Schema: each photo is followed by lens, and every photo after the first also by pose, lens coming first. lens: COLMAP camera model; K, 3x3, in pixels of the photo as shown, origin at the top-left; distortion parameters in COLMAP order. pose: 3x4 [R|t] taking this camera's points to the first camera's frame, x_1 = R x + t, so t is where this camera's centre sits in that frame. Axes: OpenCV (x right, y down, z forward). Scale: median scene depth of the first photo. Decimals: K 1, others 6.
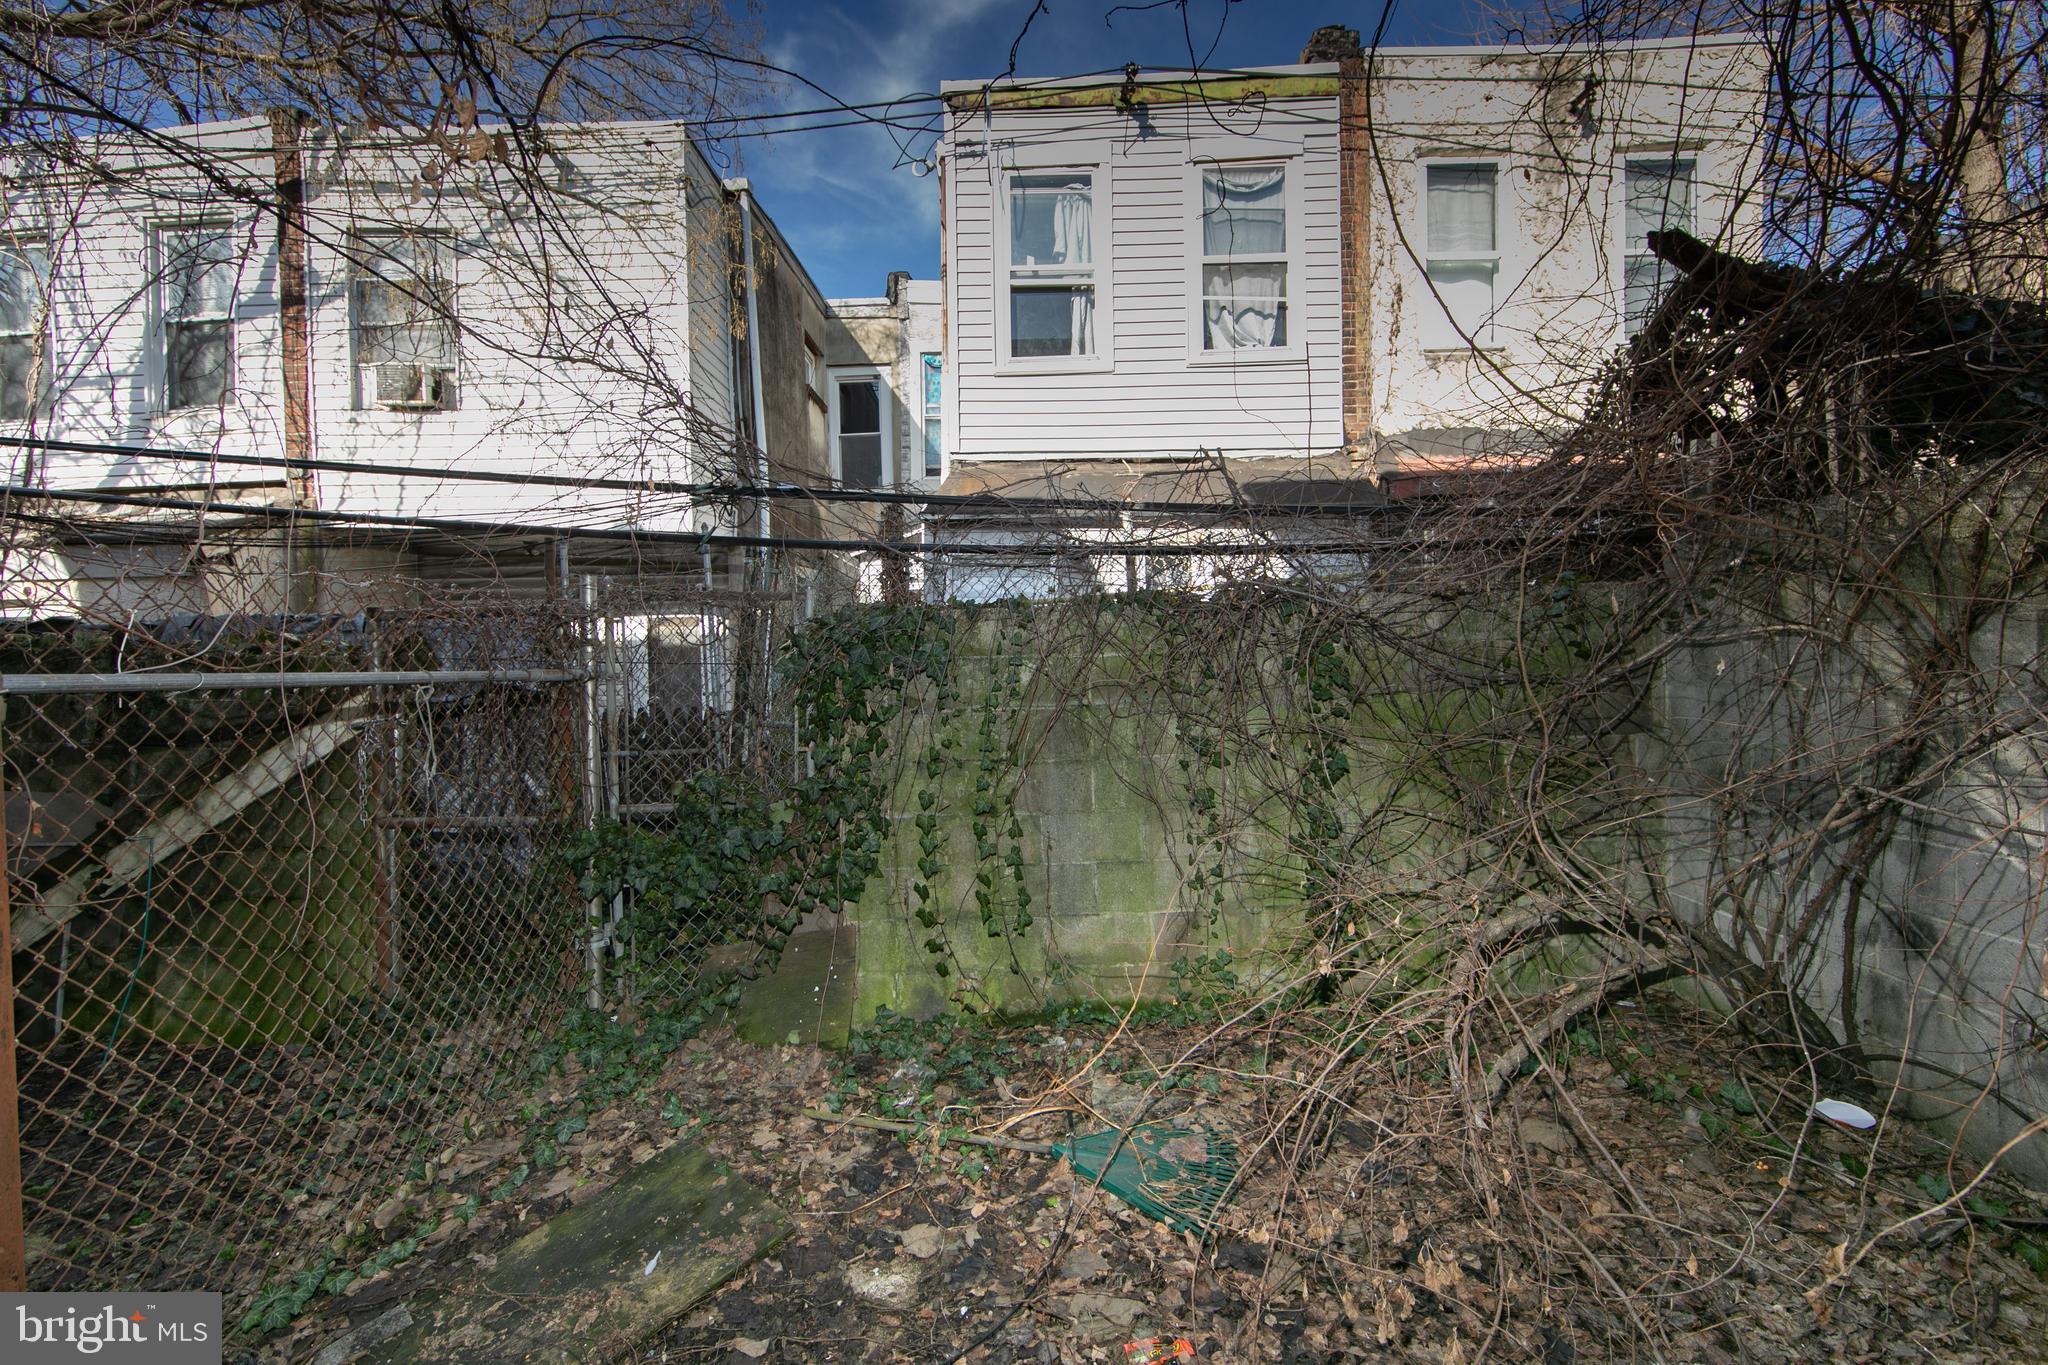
lens RADIAL K [[805.2, 0, 1030.8], [0, 805.2, 674.3], [0, 0, 1]] dist [0.000303, -0.000233]
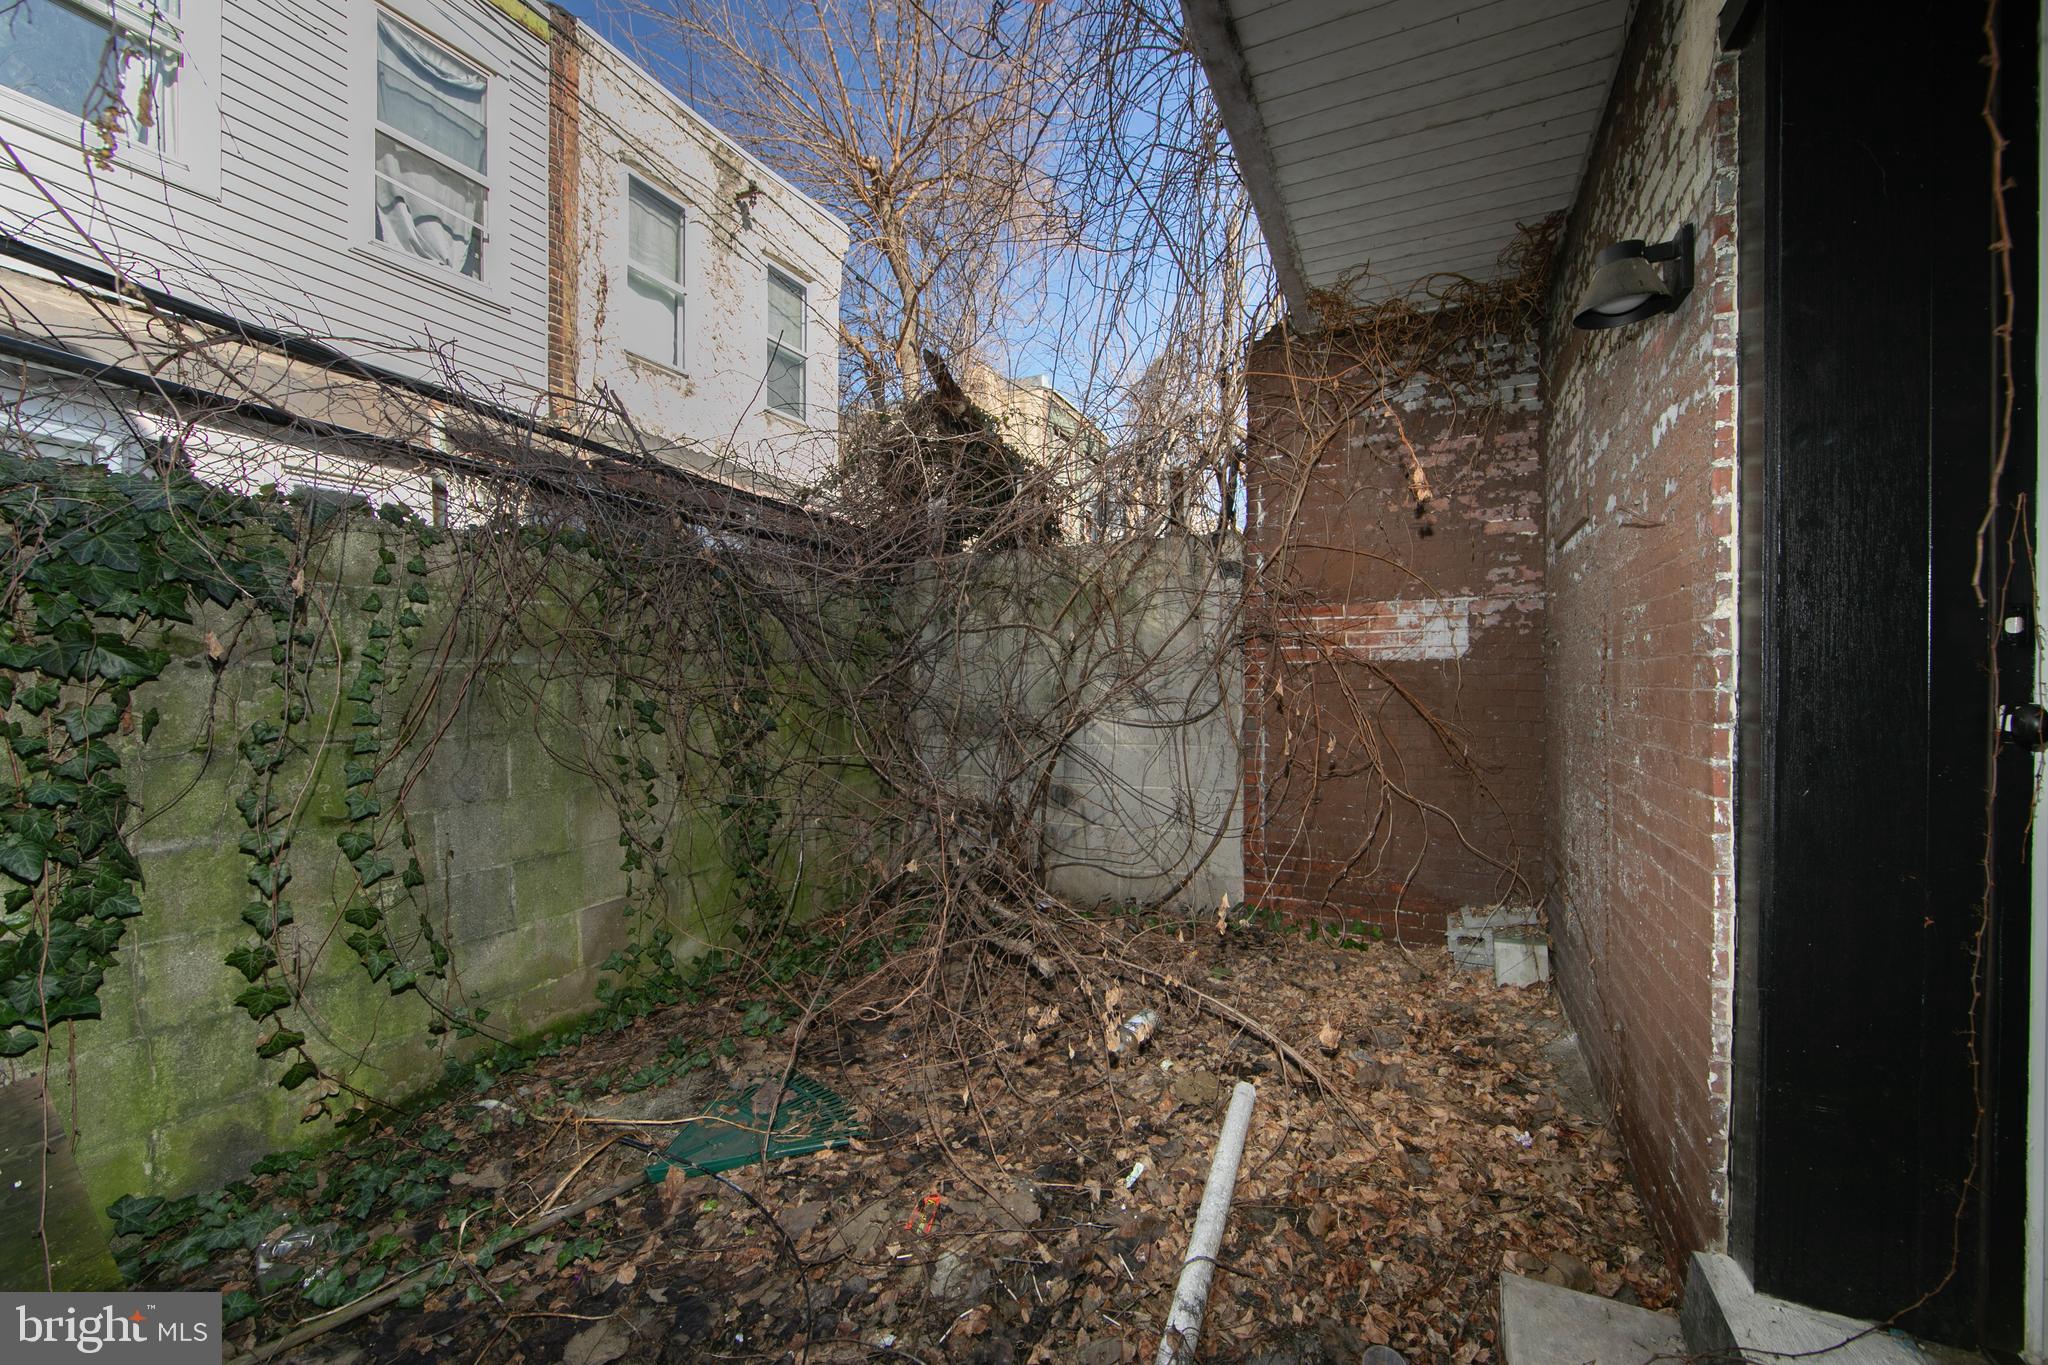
lens RADIAL K [[805.2, 0, 1030.8], [0, 805.2, 674.3], [0, 0, 1]] dist [0.000303, -0.000233]
pose [[0.417710, 0.024691, 0.908245, -0.217371], [-0.002544, 0.999659, -0.026006, 0.035092], [-0.908577, 0.008552, 0.417631, 0.108465]]
